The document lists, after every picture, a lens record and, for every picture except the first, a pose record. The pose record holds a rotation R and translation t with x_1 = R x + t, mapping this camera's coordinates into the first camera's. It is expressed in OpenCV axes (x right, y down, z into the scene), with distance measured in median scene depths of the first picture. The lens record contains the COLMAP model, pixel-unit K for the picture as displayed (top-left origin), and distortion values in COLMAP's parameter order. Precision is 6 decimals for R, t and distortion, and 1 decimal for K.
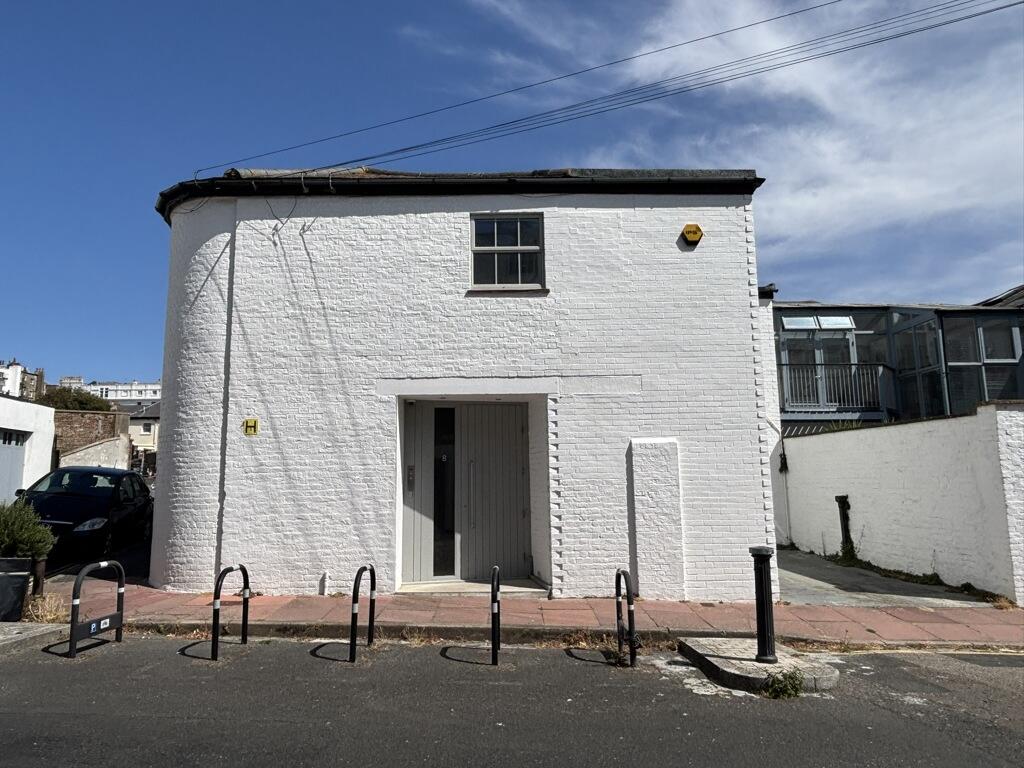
lens RADIAL K [[653.8, 0, 512.0], [0, 653.8, 384.0], [0, 0, 1]] dist [0.059390, -0.092126]
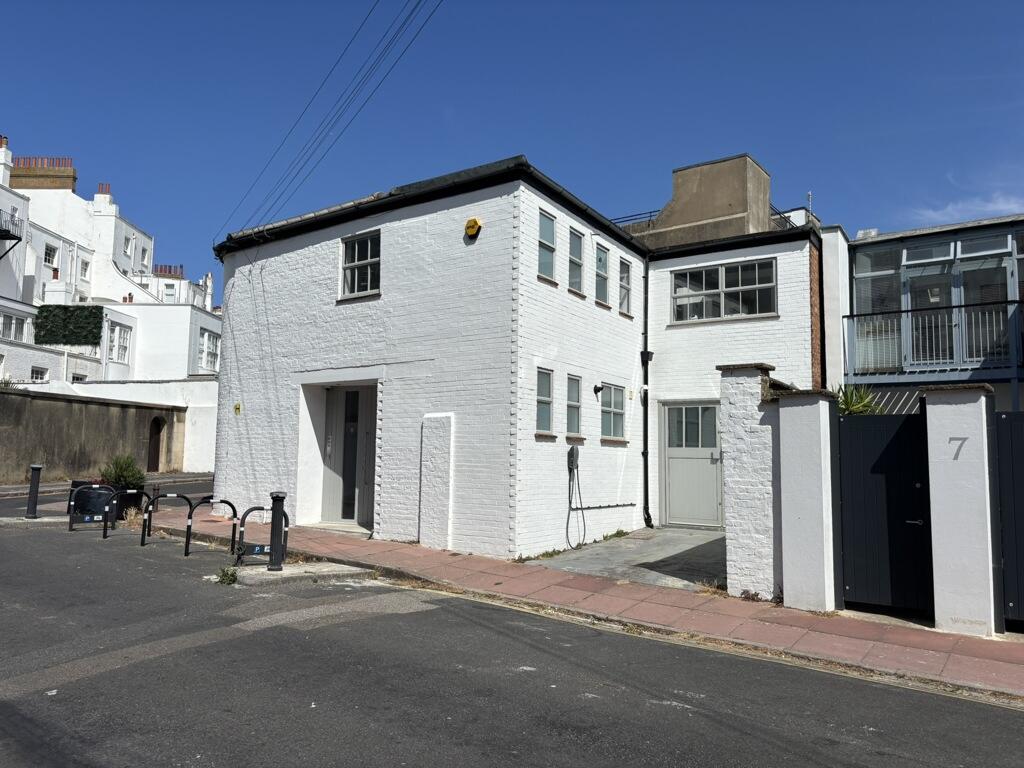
lens RADIAL K [[765.0, 0, 506.5], [0, 765.0, 390.1], [0, 0, 1]] dist [0.087992, -0.179953]
pose [[0.793144, -0.031409, -0.608223, 1.112437], [0.065125, 0.997317, 0.033422, 0.003889], [0.605542, -0.066119, 0.793062, -0.008398]]
